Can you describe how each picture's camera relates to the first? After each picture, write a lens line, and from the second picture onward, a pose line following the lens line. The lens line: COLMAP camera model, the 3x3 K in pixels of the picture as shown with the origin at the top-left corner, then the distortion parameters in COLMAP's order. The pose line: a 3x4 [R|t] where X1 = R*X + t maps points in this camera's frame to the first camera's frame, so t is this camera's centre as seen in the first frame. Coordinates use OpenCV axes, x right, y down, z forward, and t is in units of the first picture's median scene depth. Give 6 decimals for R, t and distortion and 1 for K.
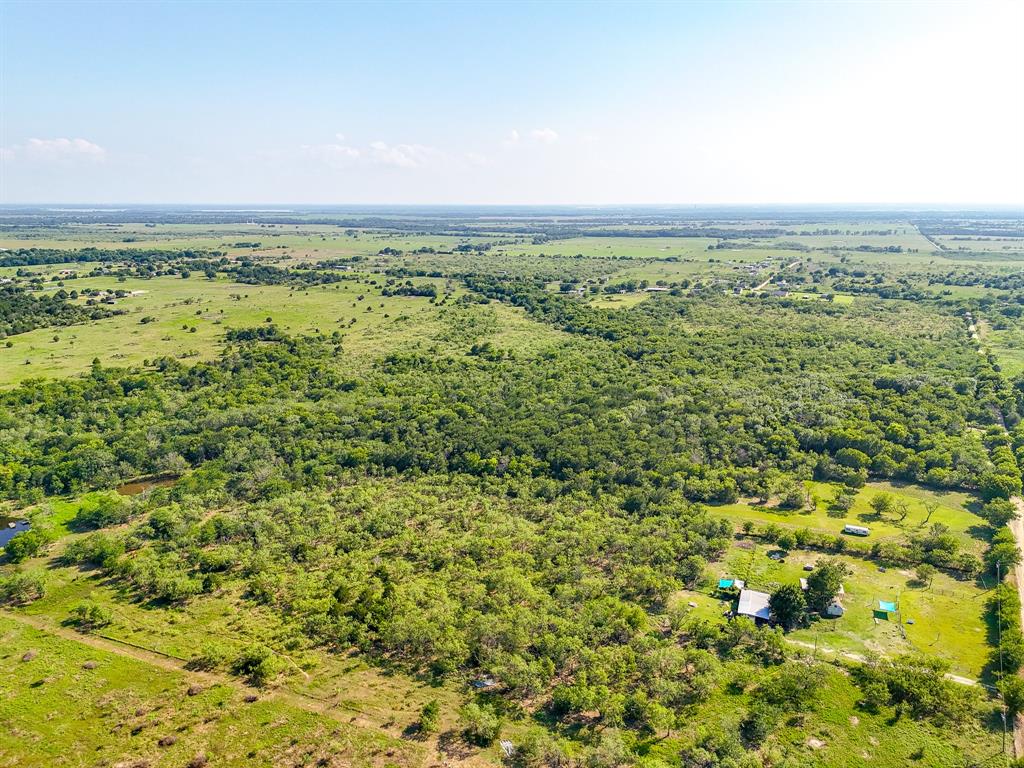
lens RADIAL K [[755.3, 0, 500.0], [0, 755.3, 400.6], [0, 0, 1]] dist [0.071984, -0.060772]
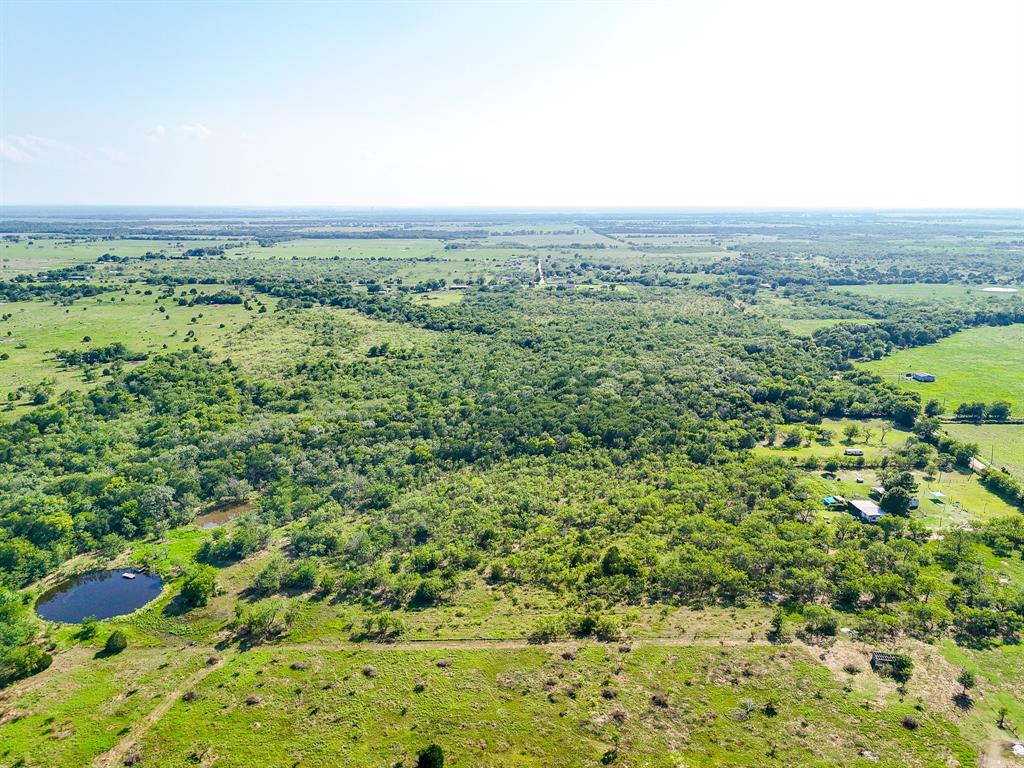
lens RADIAL K [[755.3, 0, 500.0], [0, 755.3, 400.6], [0, 0, 1]] dist [0.071984, -0.060772]
pose [[0.912209, -0.104909, 0.396067, -0.506235], [0.105887, 0.994188, 0.019462, -0.007466], [-0.395807, 0.024184, 0.918015, 0.023855]]
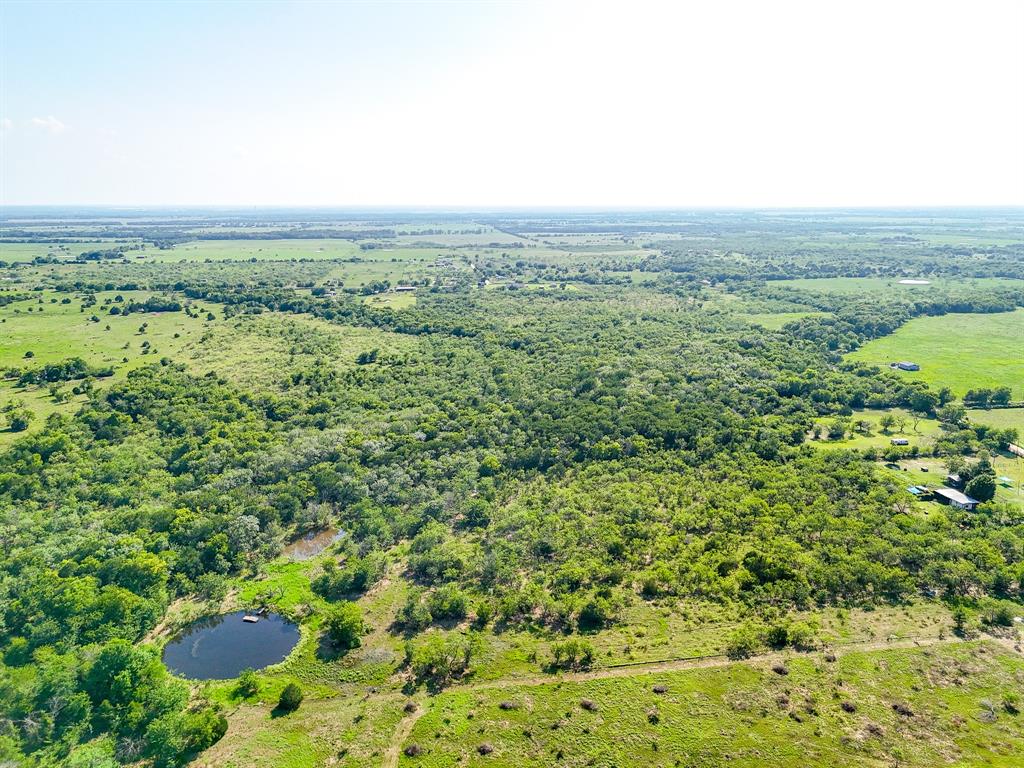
lens RADIAL K [[755.3, 0, 500.0], [0, 755.3, 400.6], [0, 0, 1]] dist [0.071984, -0.060772]
pose [[0.841479, -0.140464, 0.521711, -0.702473], [0.141500, 0.989205, 0.038102, -0.046764], [-0.521431, 0.041760, 0.852271, 0.169055]]
